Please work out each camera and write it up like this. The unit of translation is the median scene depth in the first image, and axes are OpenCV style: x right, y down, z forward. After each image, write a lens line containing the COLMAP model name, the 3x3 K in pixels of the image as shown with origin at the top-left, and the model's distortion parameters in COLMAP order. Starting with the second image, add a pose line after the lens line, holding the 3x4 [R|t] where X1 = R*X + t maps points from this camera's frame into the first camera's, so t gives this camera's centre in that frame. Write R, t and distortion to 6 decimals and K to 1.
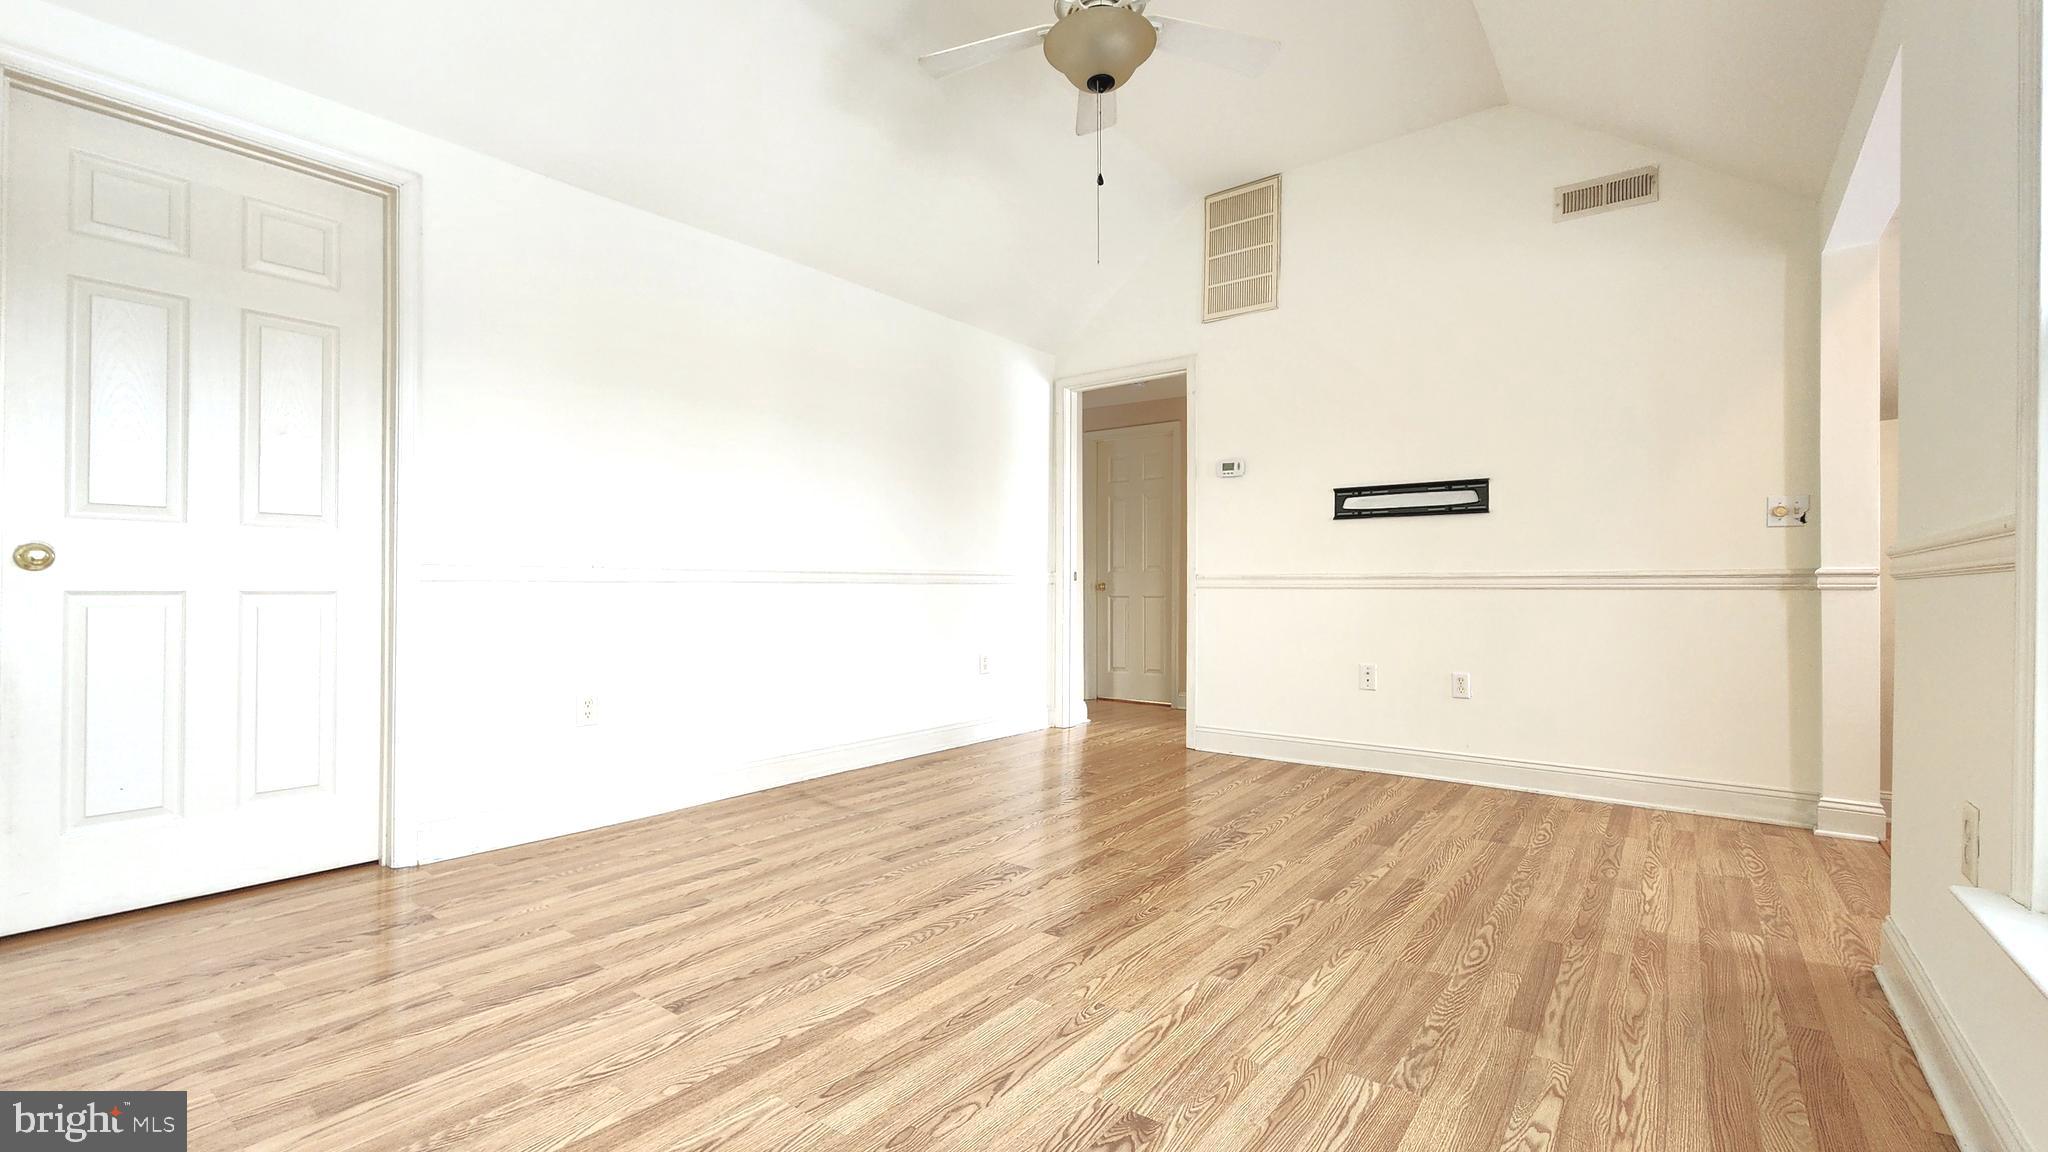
lens RADIAL K [[863.3, 0, 1020.8], [0, 863.3, 580.4], [0, 0, 1]] dist [0.008743, -0.000502]
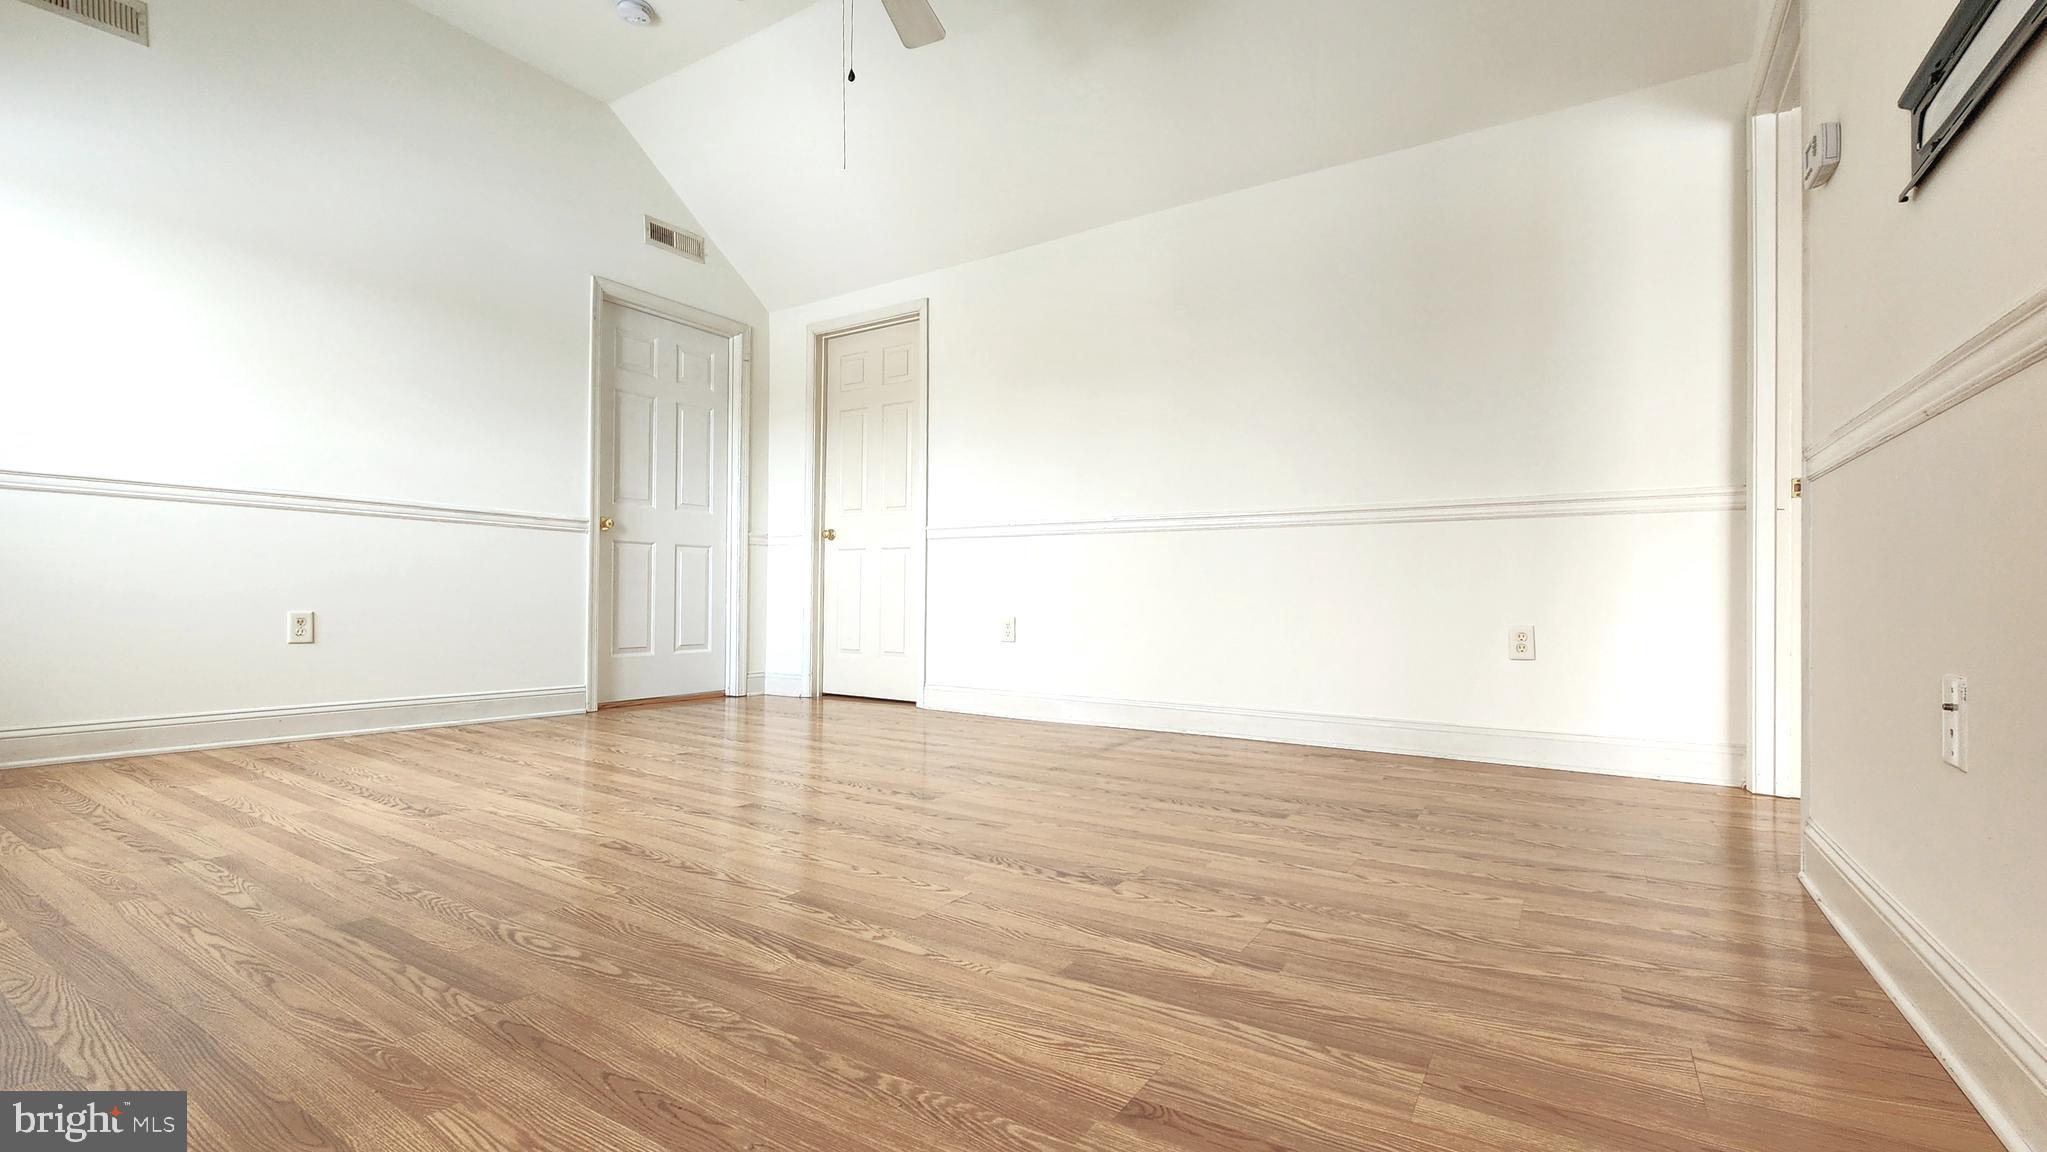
lens RADIAL K [[862.9, 0, 1020.3], [0, 862.9, 580.4], [0, 0, 1]] dist [0.008743, -0.000502]
pose [[0.088210, -0.018178, -0.995936, 1.078881], [0.003990, 0.999832, -0.017896, 0.117125], [0.996094, -0.002395, 0.088268, 1.117957]]
